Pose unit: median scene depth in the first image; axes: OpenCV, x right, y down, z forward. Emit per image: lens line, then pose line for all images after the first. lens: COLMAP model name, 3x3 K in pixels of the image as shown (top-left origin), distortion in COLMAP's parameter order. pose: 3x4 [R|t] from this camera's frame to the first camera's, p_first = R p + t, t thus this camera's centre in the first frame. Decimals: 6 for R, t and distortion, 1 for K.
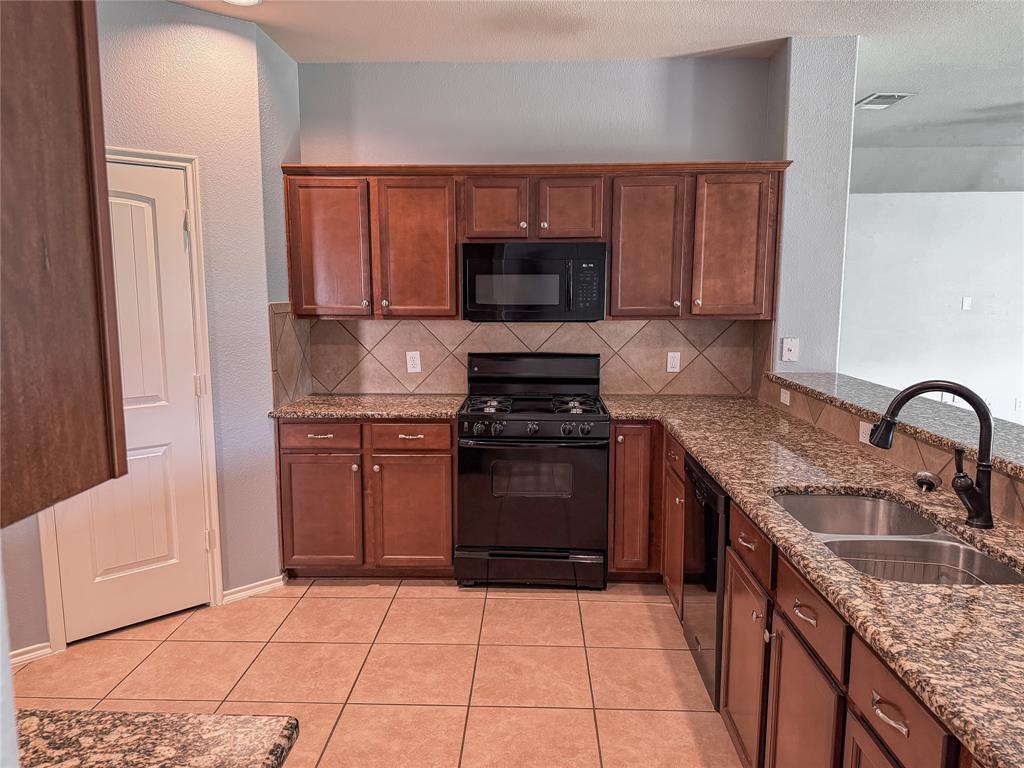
lens RADIAL K [[716.5, 0, 512.8], [0, 716.5, 378.8], [0, 0, 1]] dist [0.041883, -0.031068]
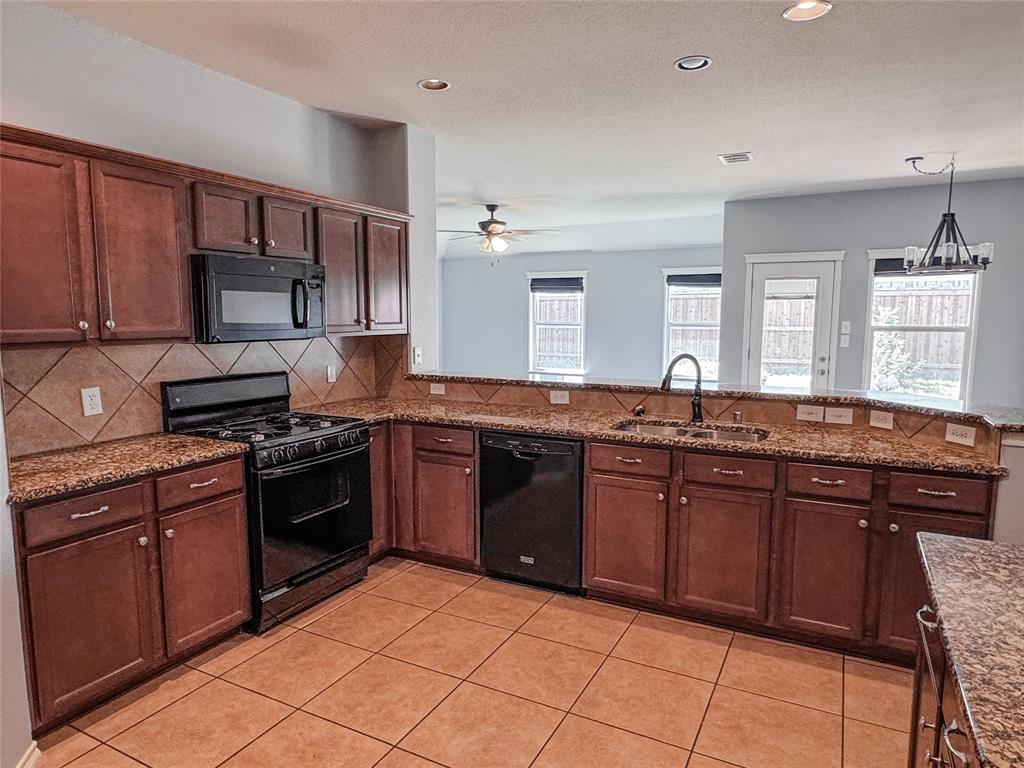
lens RADIAL K [[629.2, 0, 512.0], [0, 629.2, 385.8], [0, 0, 1]] dist [-0.003610, 0.005378]
pose [[0.436759, -0.097805, 0.894246, -0.614823], [0.110365, 0.992388, 0.054636, -0.030775], [-0.892783, 0.074830, 0.444229, 0.338455]]
